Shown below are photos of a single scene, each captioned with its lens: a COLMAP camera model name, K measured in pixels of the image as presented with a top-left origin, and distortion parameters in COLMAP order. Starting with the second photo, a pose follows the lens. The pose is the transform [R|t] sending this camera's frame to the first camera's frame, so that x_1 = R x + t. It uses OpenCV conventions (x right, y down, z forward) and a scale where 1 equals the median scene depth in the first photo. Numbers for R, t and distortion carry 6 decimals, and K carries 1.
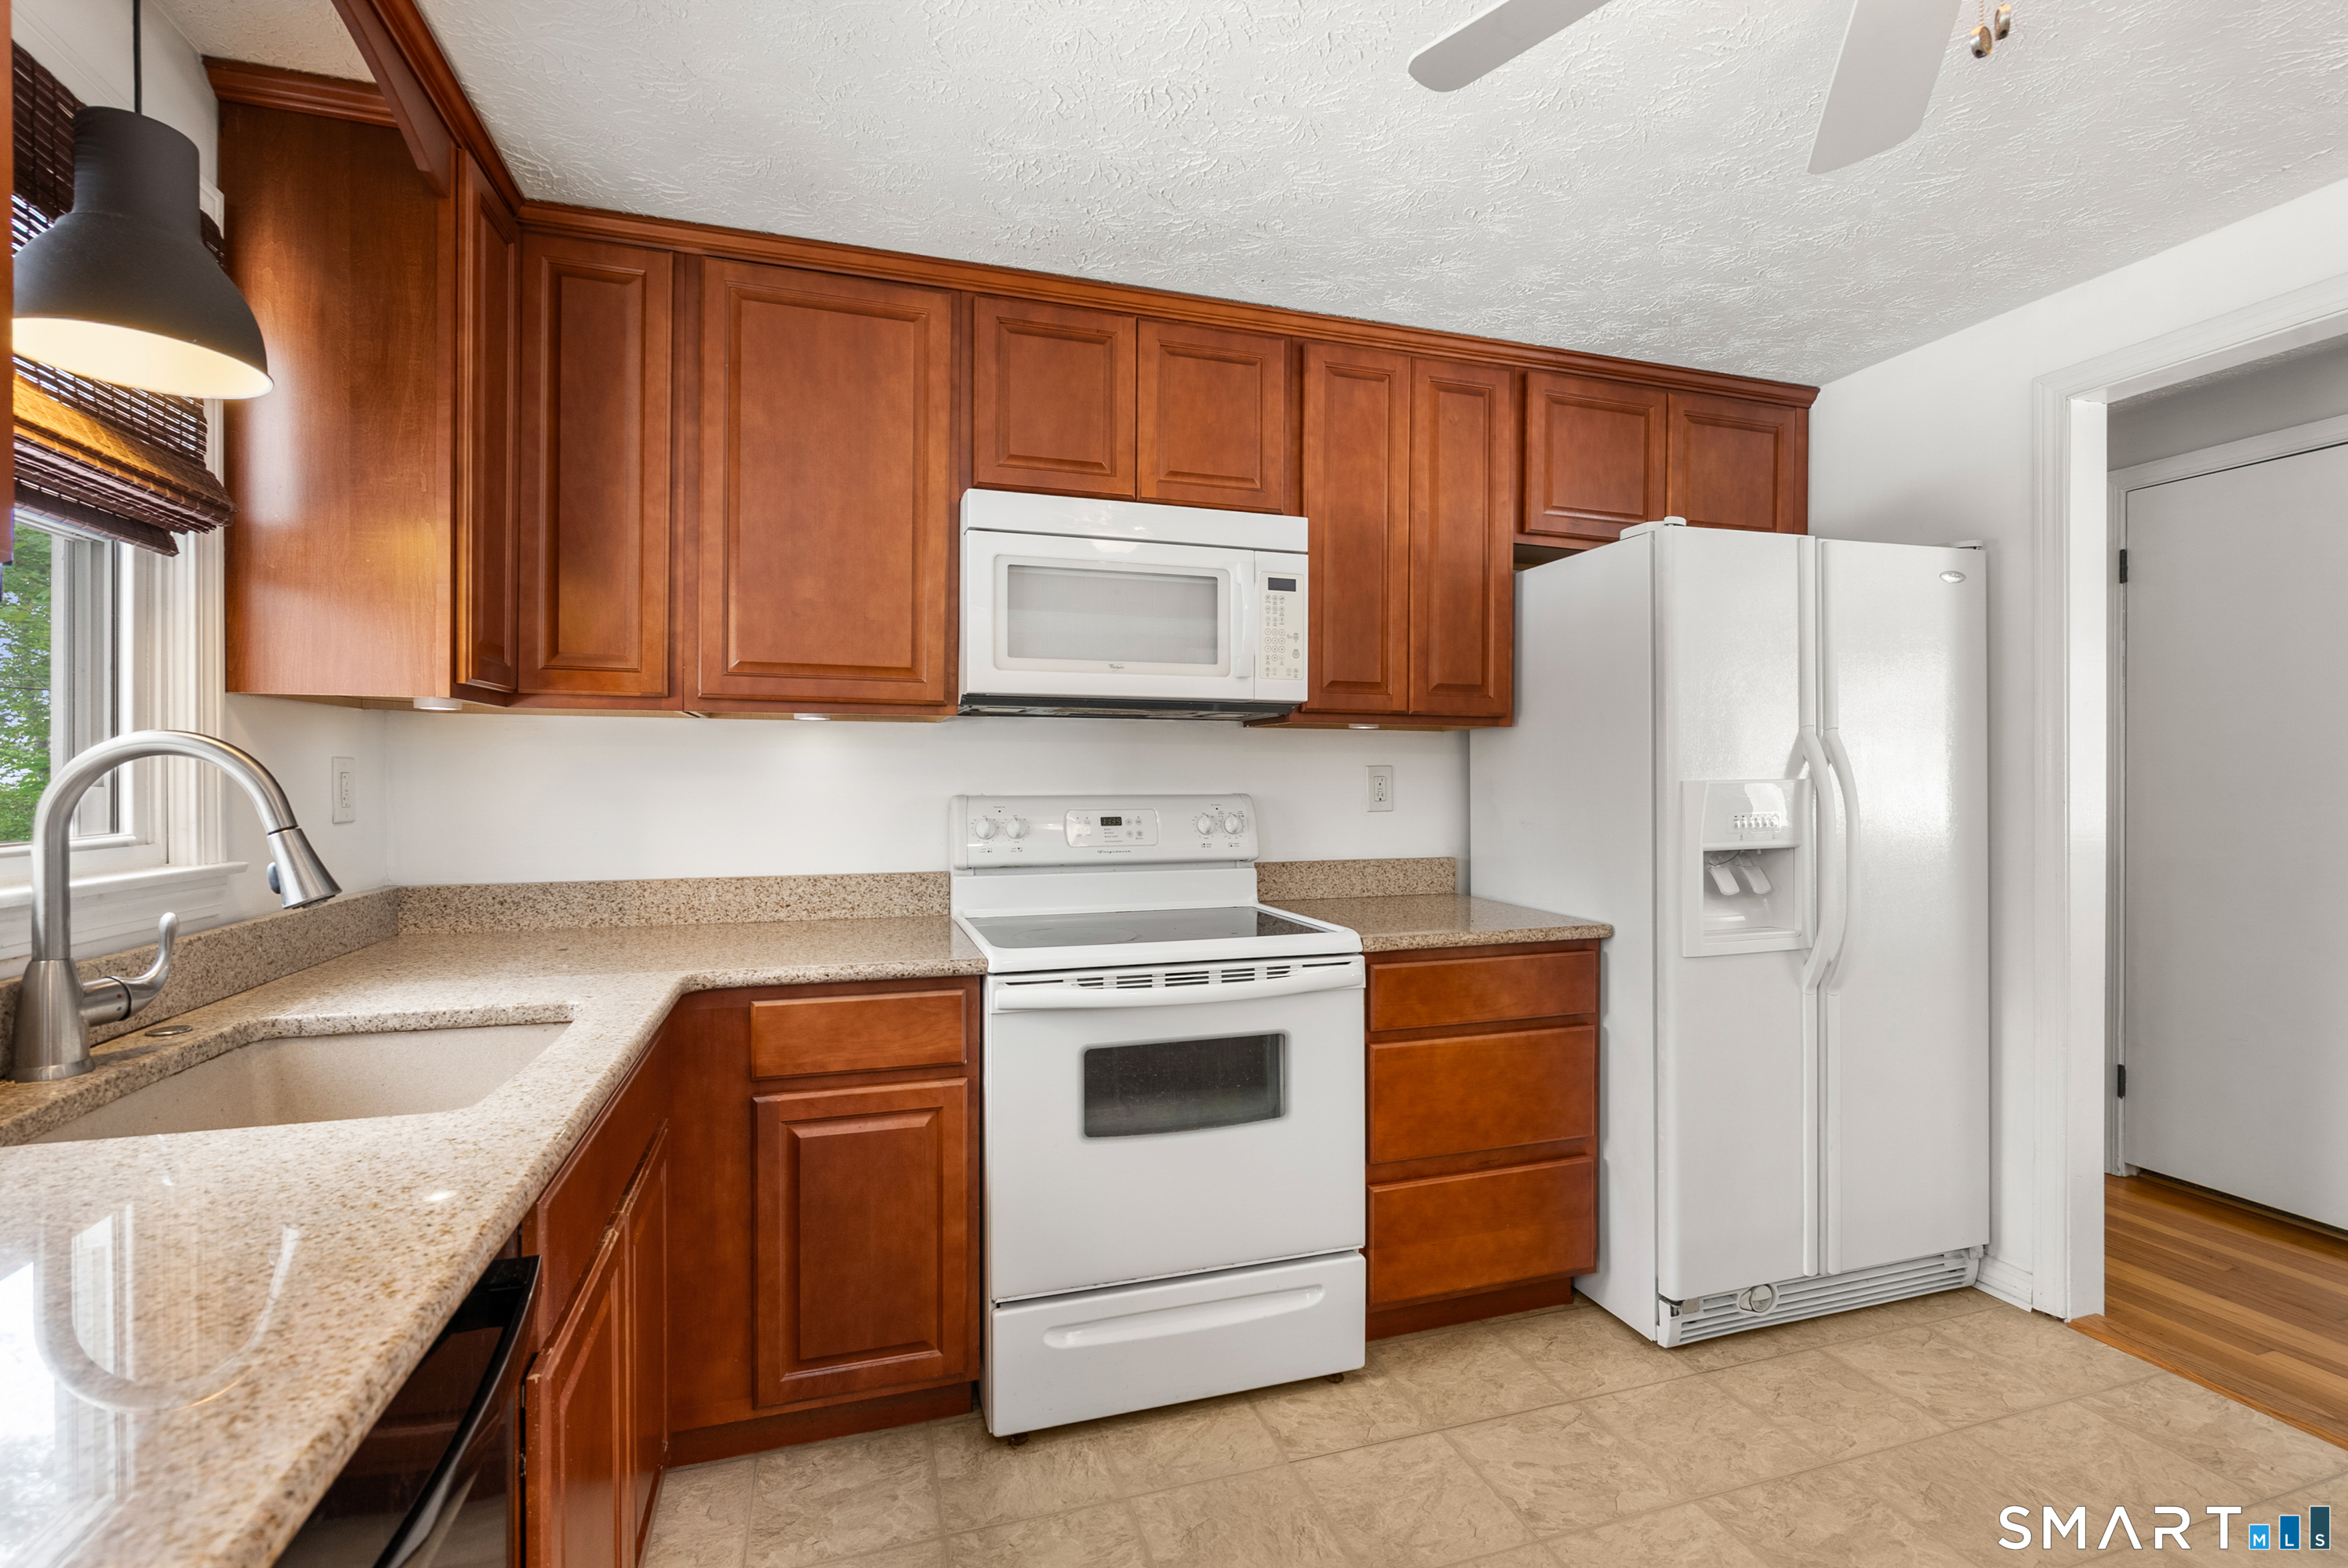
lens RADIAL K [[1070.3, 0, 1174.4], [0, 1070.3, 775.6], [0, 0, 1]] dist [-0.011171, 0.005346]
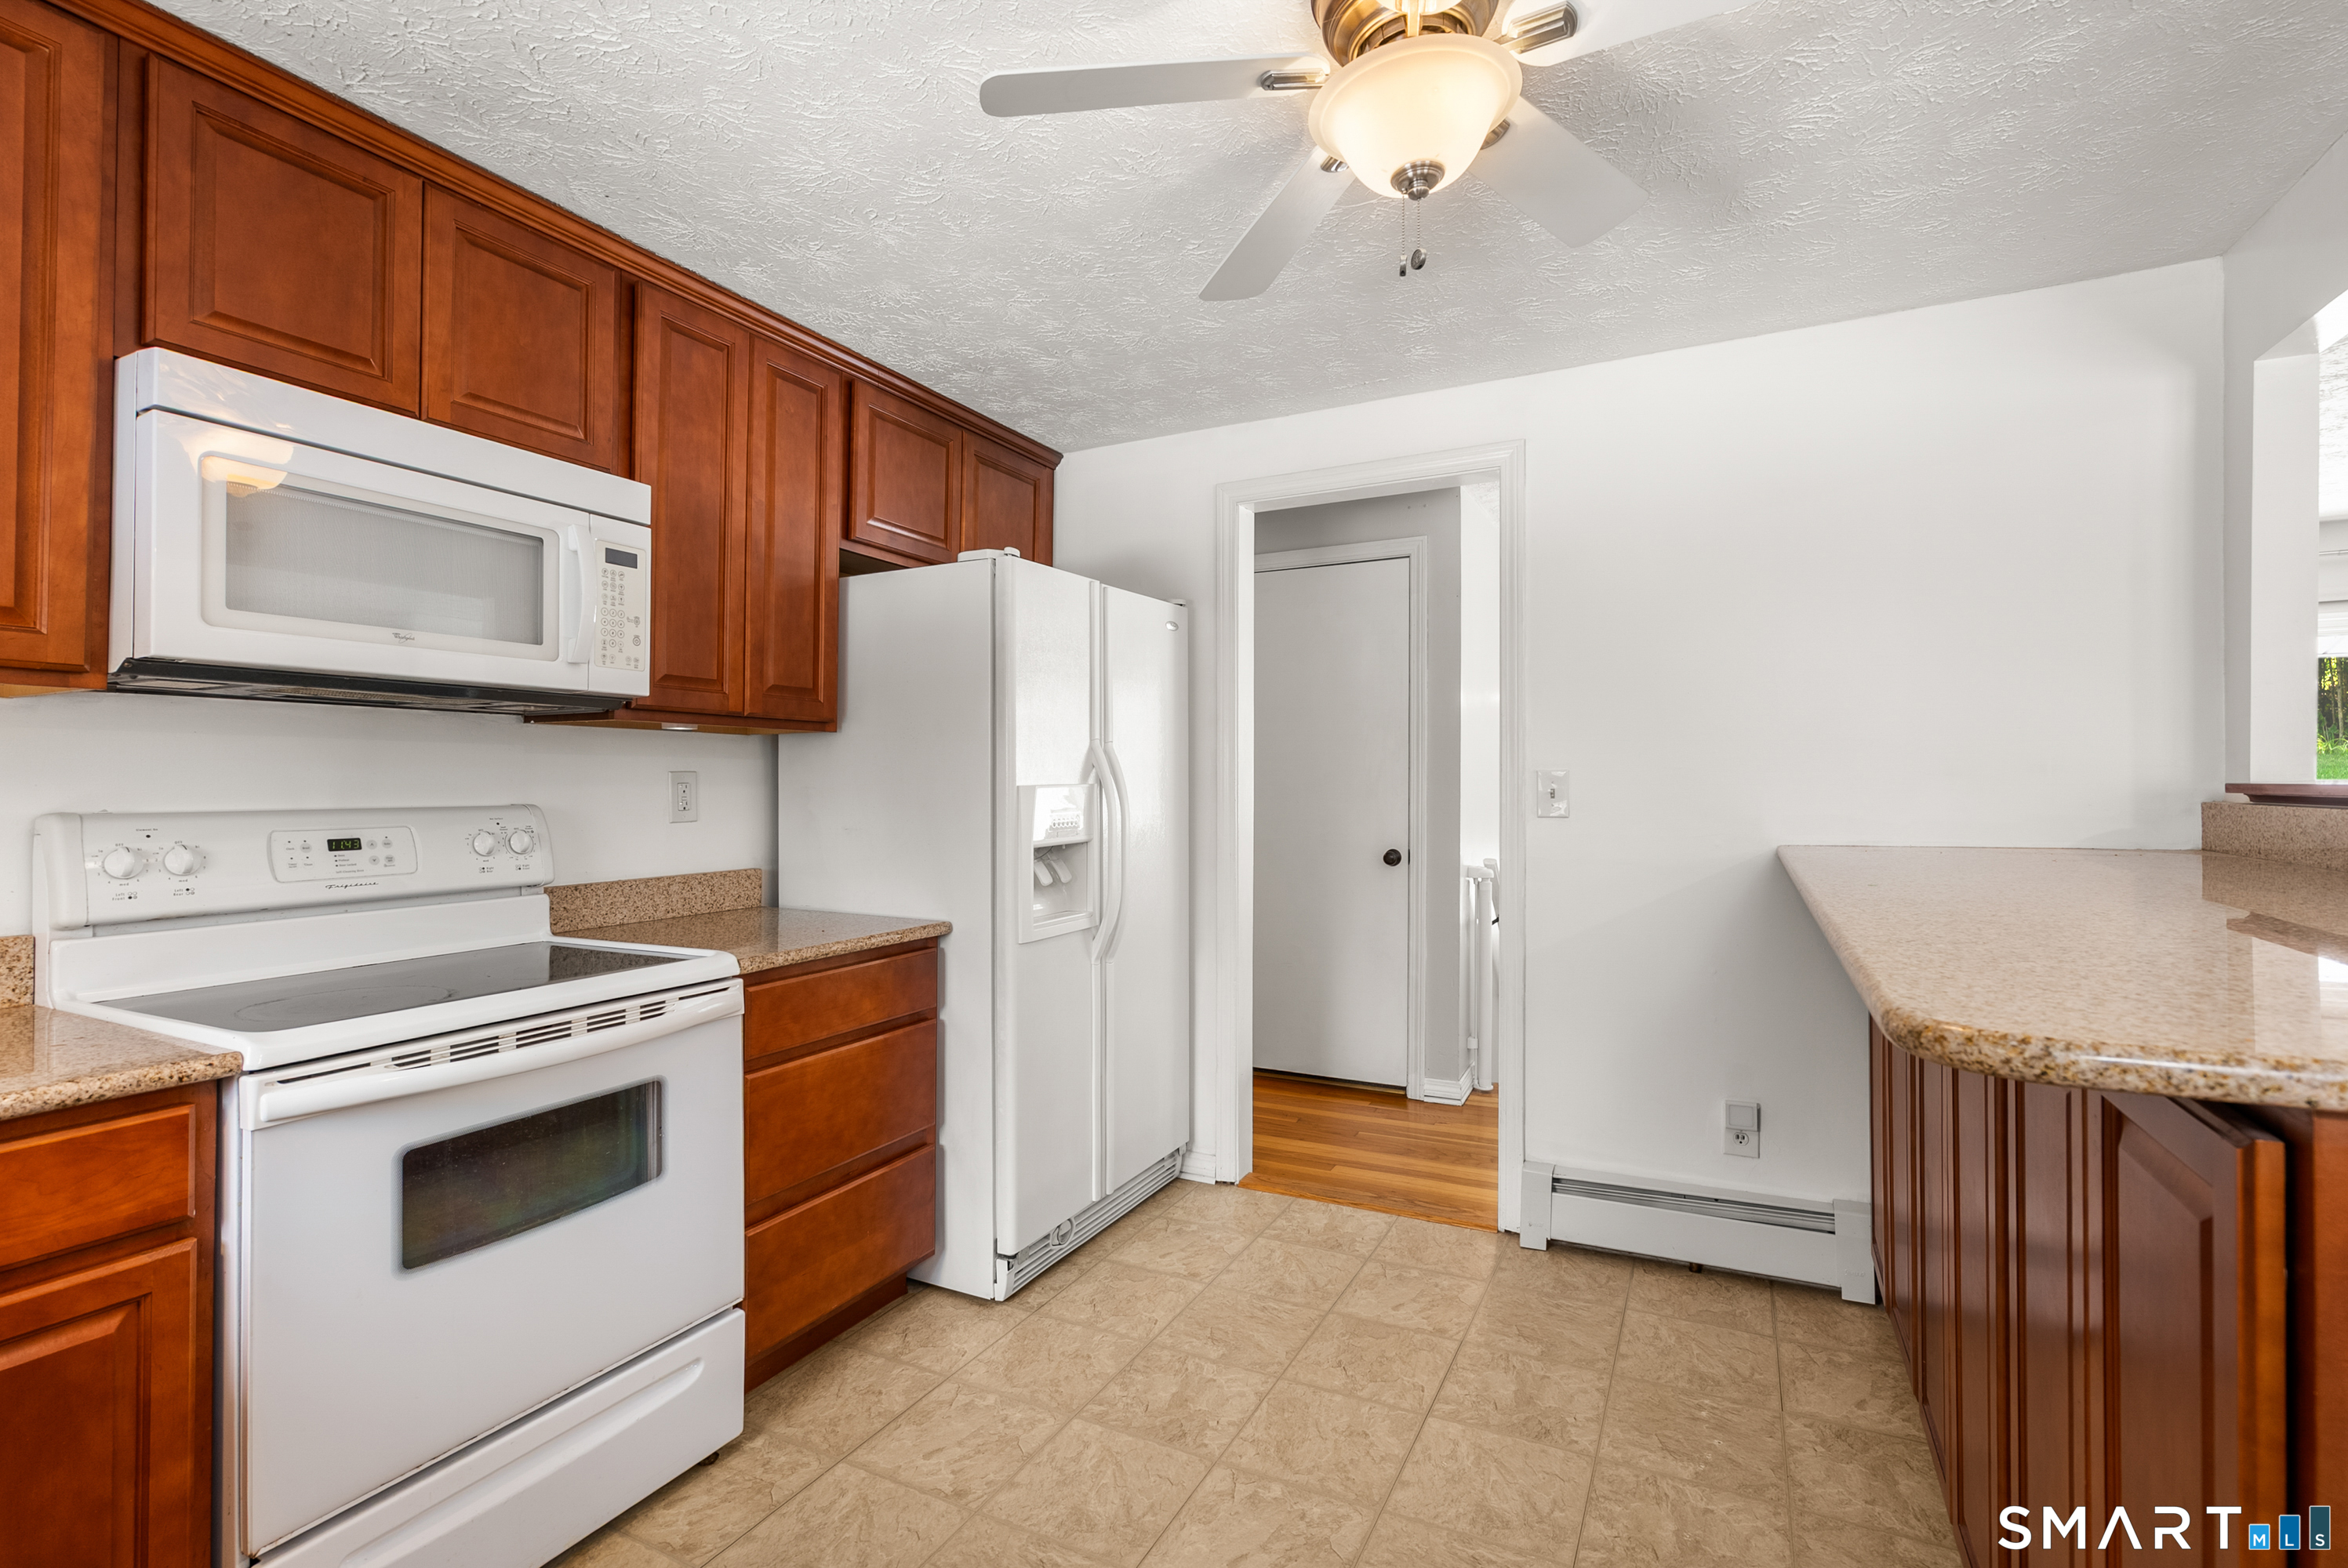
lens RADIAL K [[1090.6, 0, 1184.3], [0, 1090.6, 768.0], [0, 0, 1]] dist [-0.002161, 0.000282]
pose [[0.698746, 0.009335, 0.715309, -0.217811], [-0.002382, 0.999940, -0.010722, -0.002841], [-0.715366, 0.005788, 0.698726, 0.074309]]
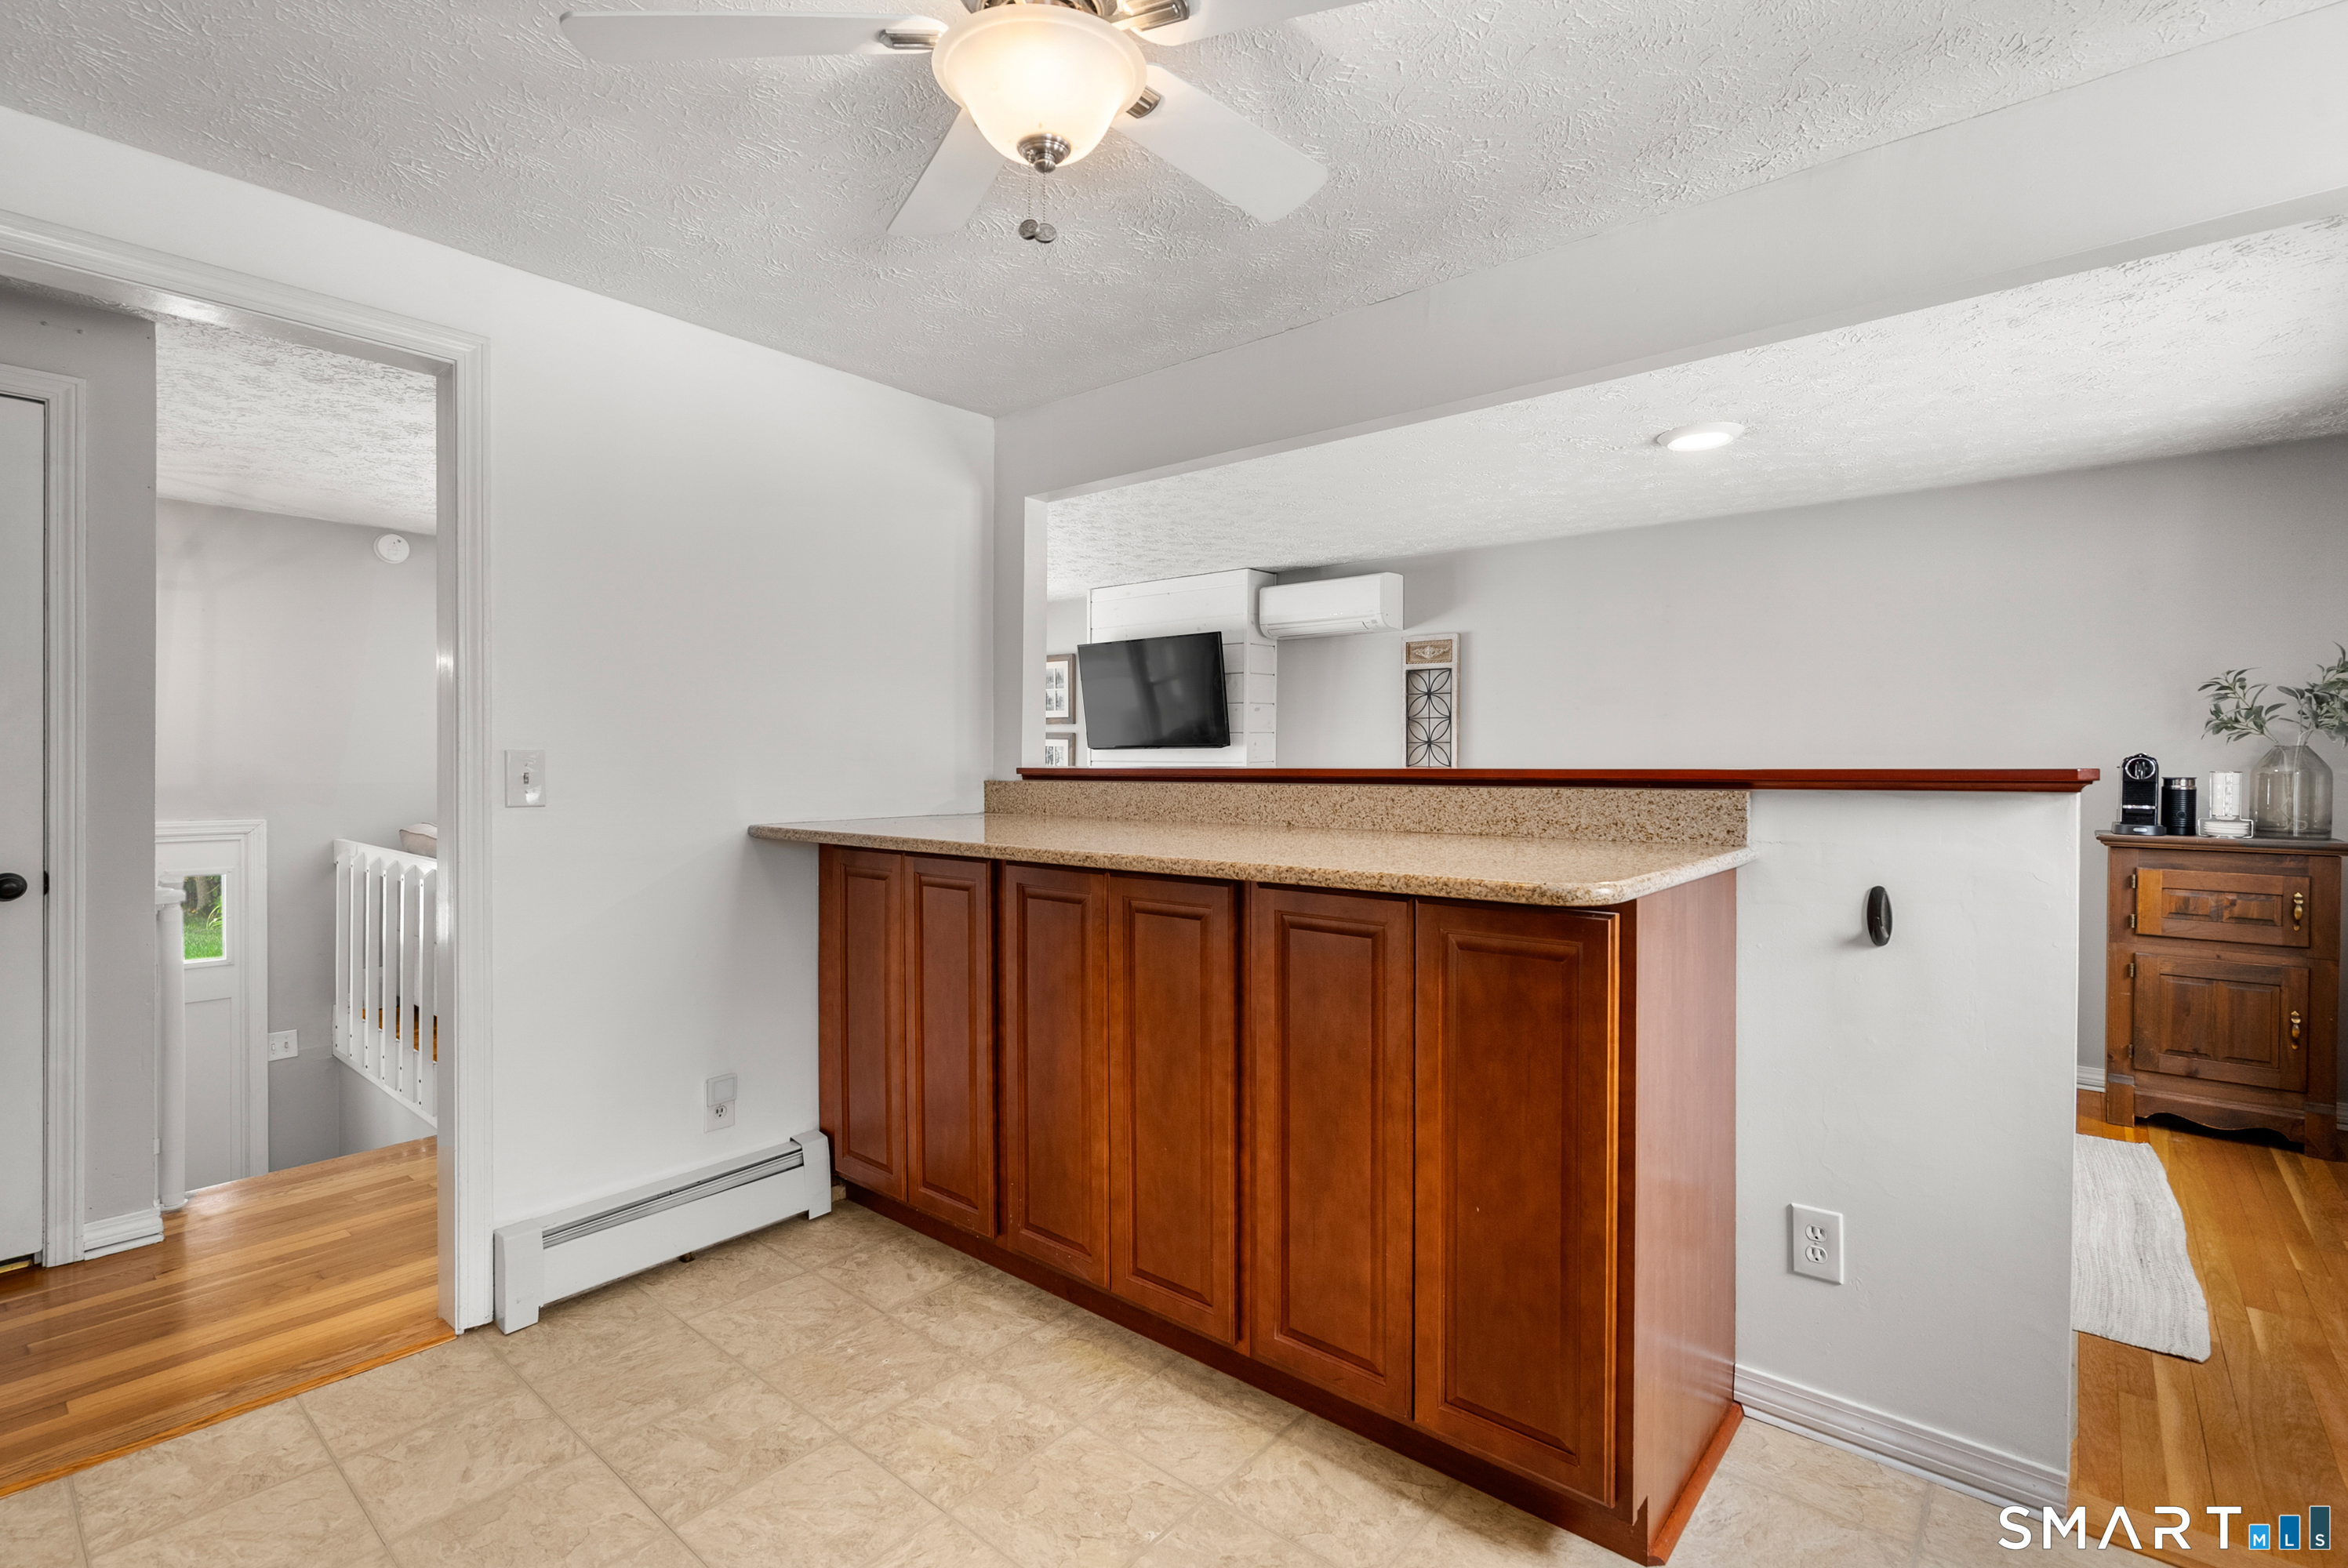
lens RADIAL K [[1076.4, 0, 1178.8], [0, 1076.4, 782.4], [0, 0, 1]] dist [-0.001207, 0.001054]
pose [[-0.533084, -0.015313, 0.845924, -0.233338], [-0.004073, 0.999871, 0.015533, -0.004991], [-0.846052, 0.004835, -0.533078, 0.674344]]
